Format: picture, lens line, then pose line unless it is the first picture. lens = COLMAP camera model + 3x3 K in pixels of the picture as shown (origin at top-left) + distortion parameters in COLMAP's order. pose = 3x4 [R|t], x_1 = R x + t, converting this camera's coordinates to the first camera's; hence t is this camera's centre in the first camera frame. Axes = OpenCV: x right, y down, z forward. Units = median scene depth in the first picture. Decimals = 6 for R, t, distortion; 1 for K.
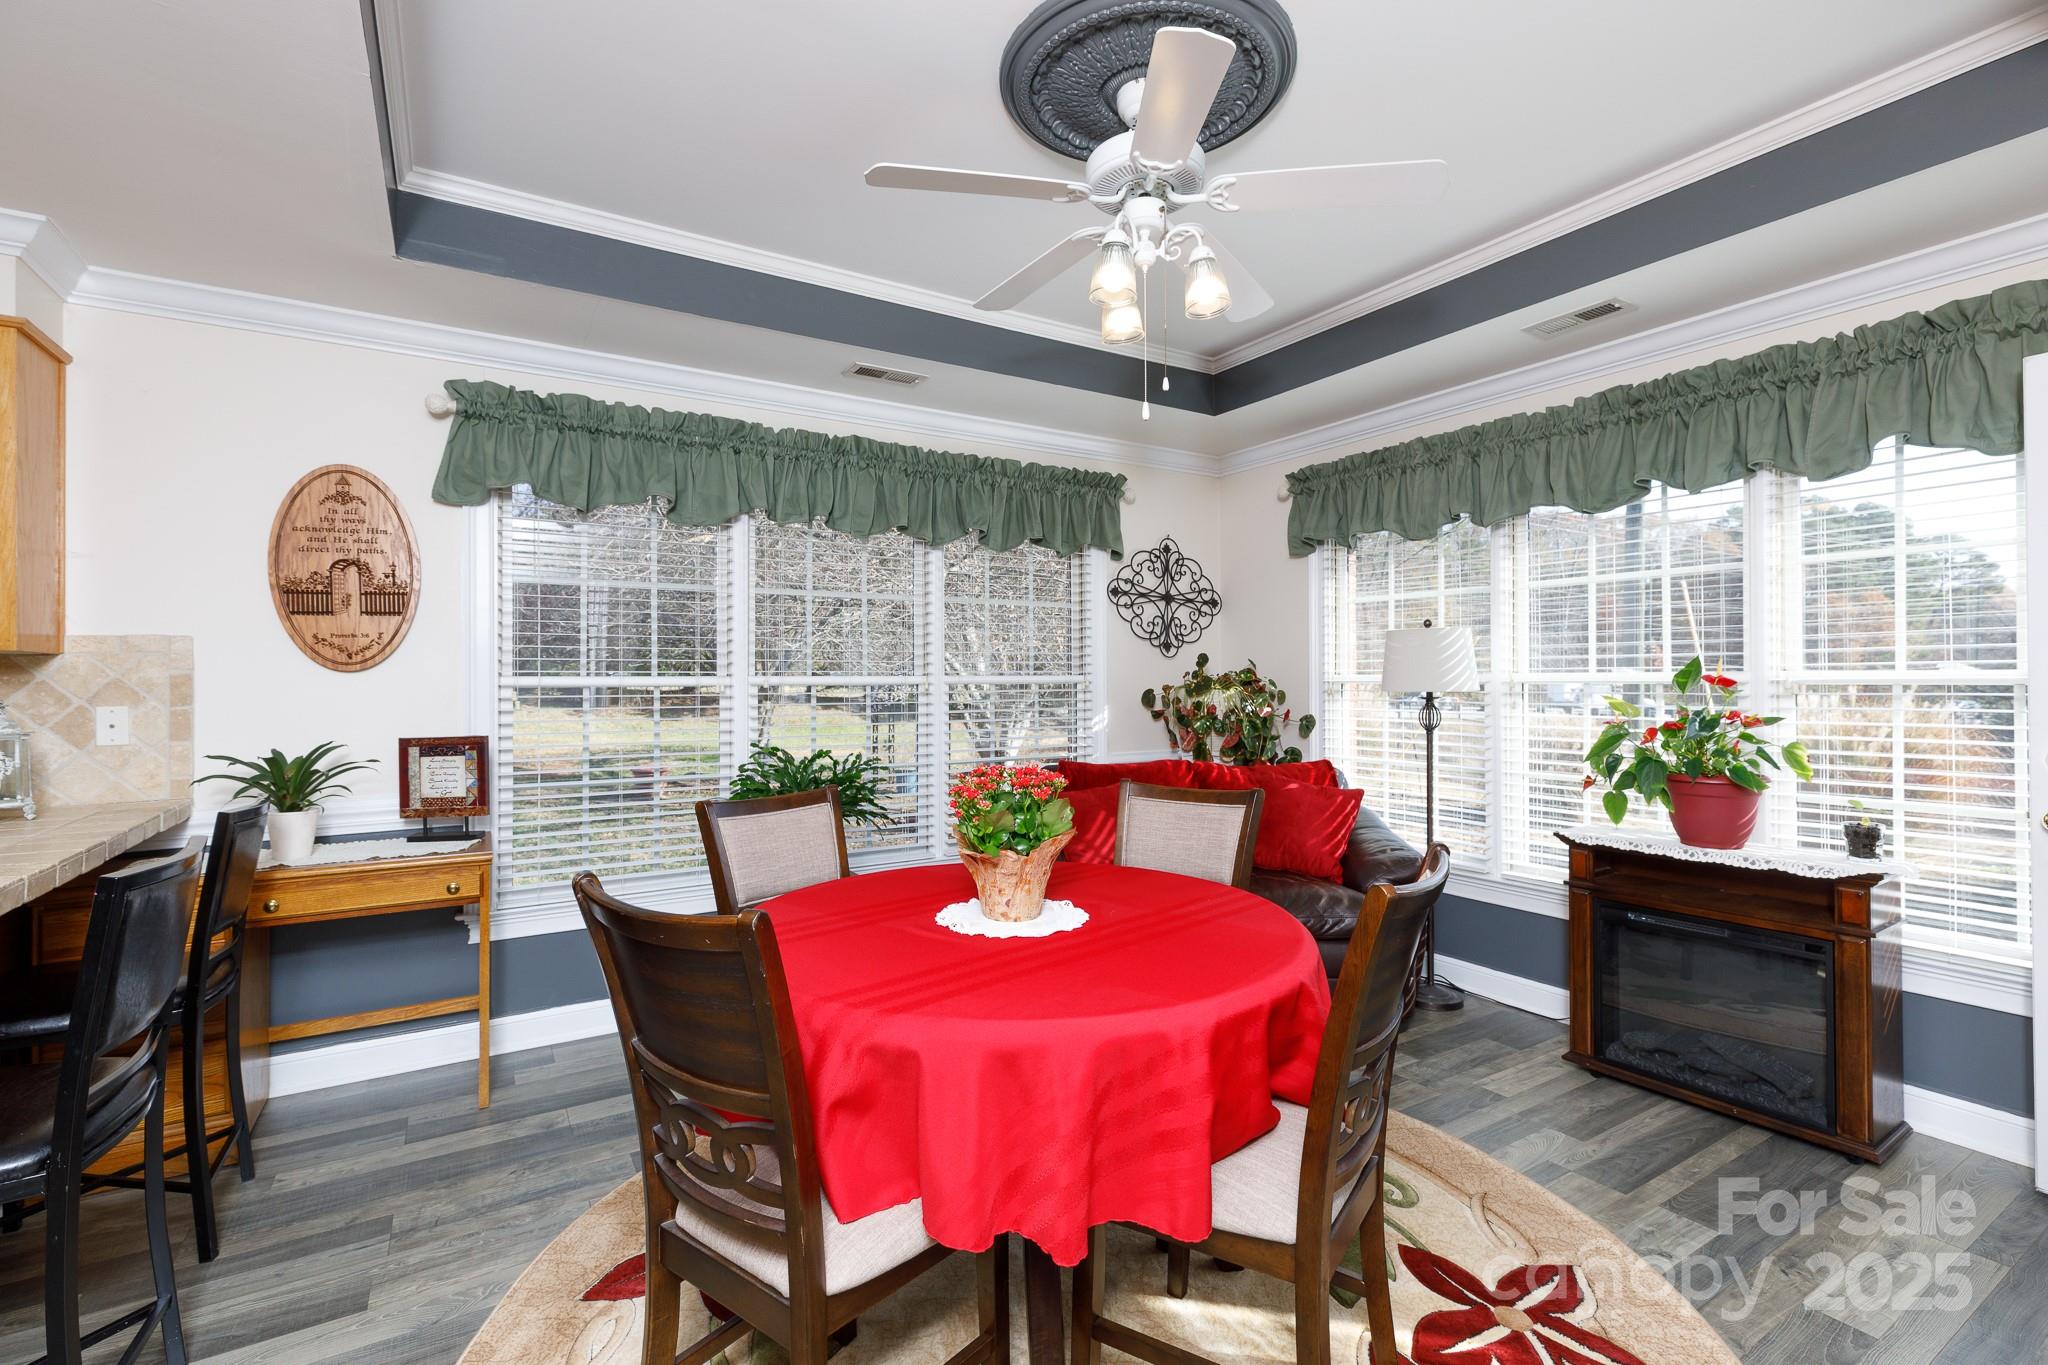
lens RADIAL K [[907.9, 0, 1019.9], [0, 907.9, 674.8], [0, 0, 1]] dist [0.000254, 0.000140]
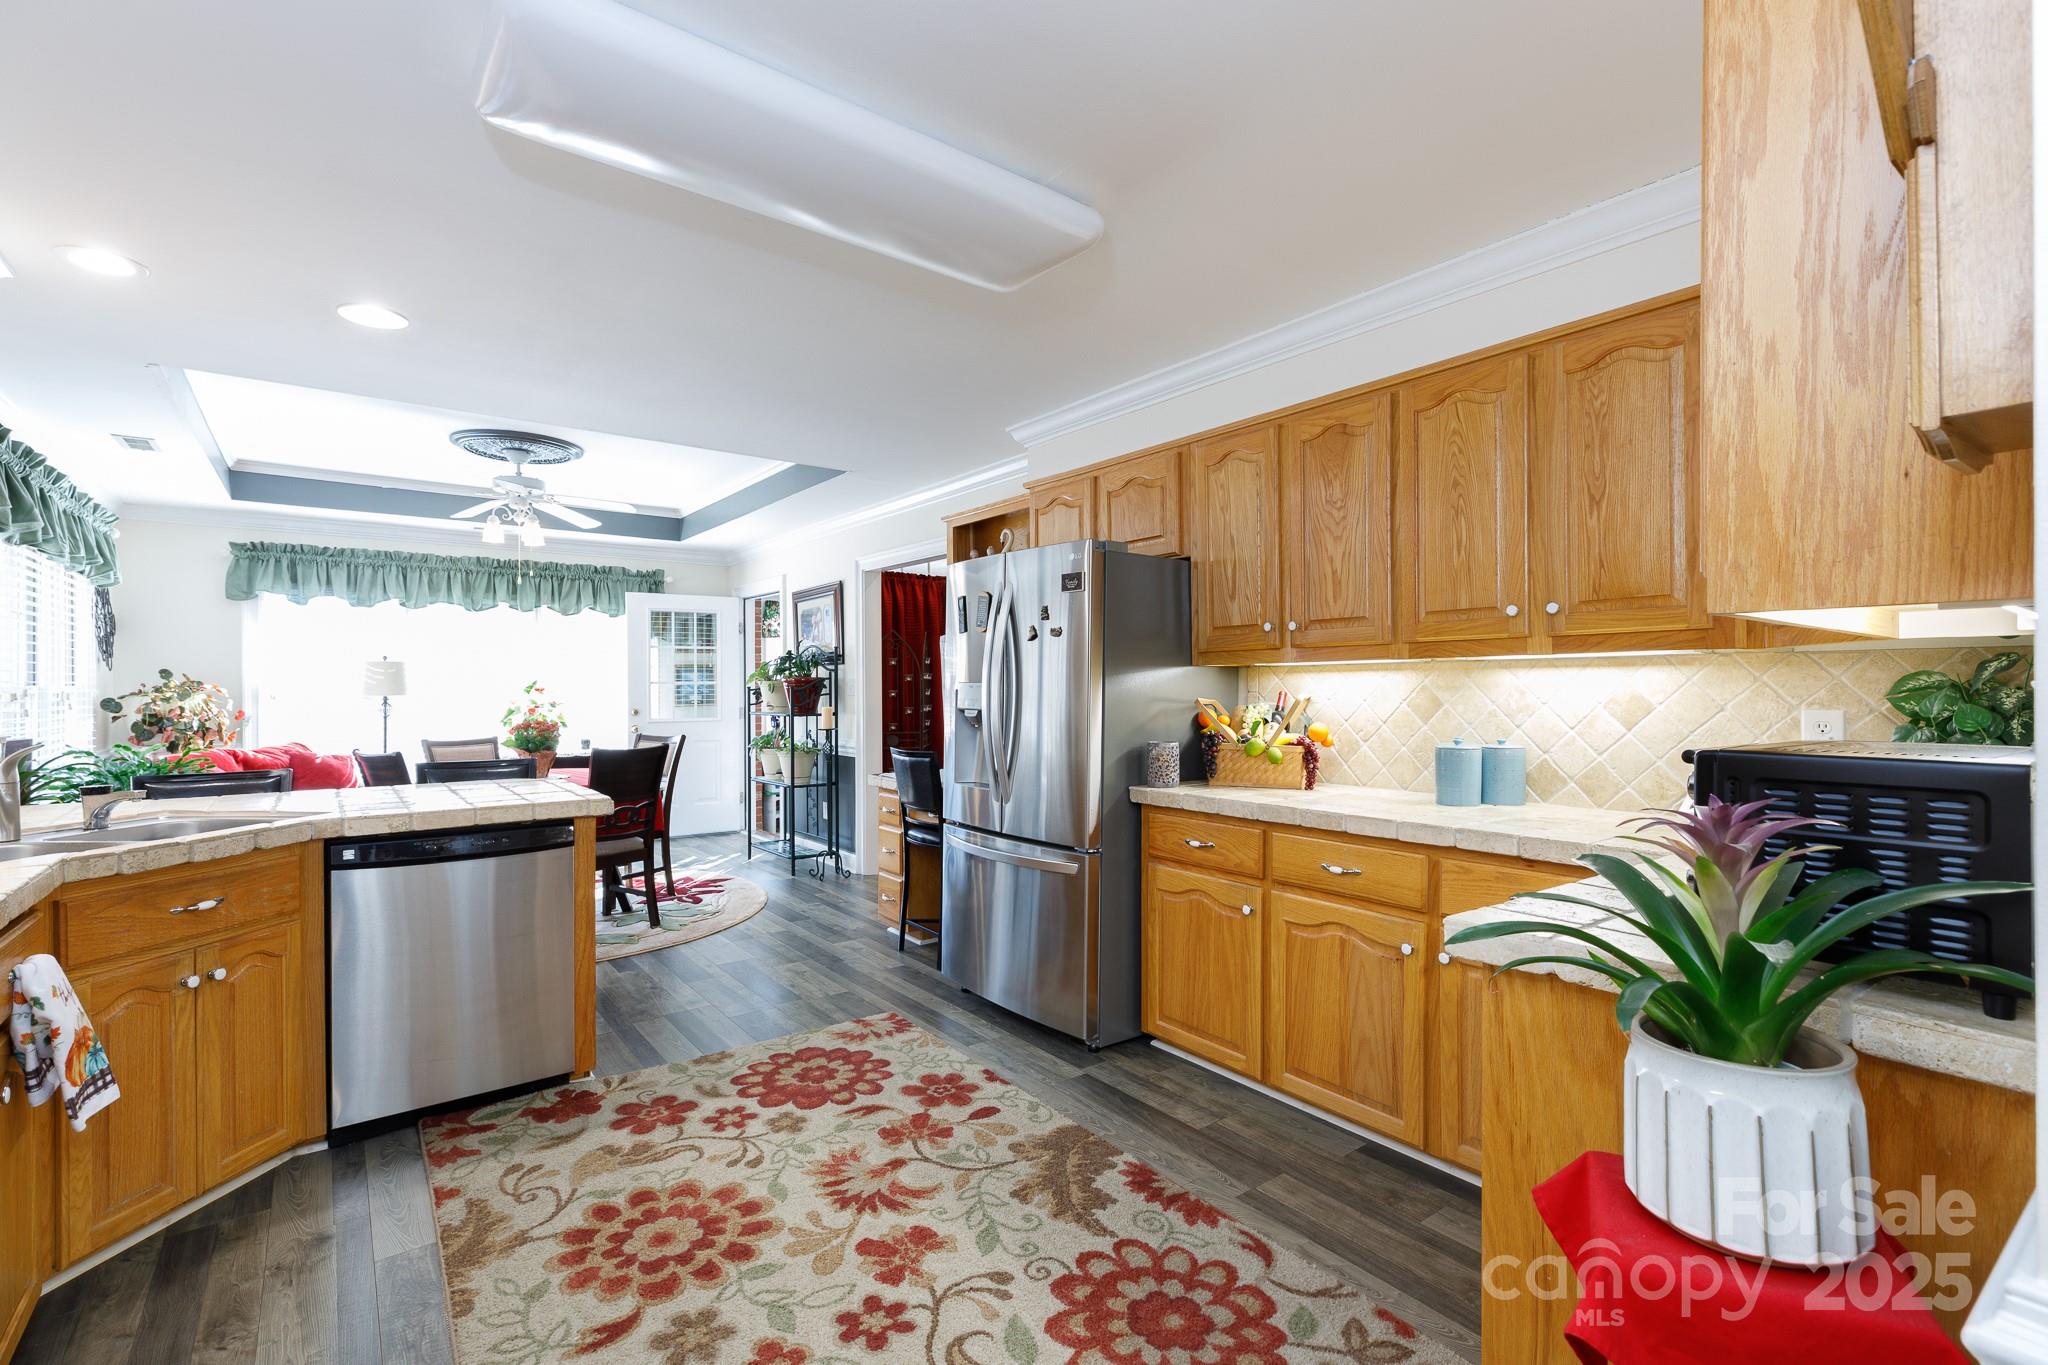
lens RADIAL K [[922.3, 0, 1027.9], [0, 922.3, 690.4], [0, 0, 1]] dist [0.000715, 0.000203]
pose [[-0.105931, -0.000184, 0.994373, -1.871556], [-0.004941, 0.999988, -0.000342, 0.002452], [-0.994361, -0.004950, -0.105930, -0.100107]]
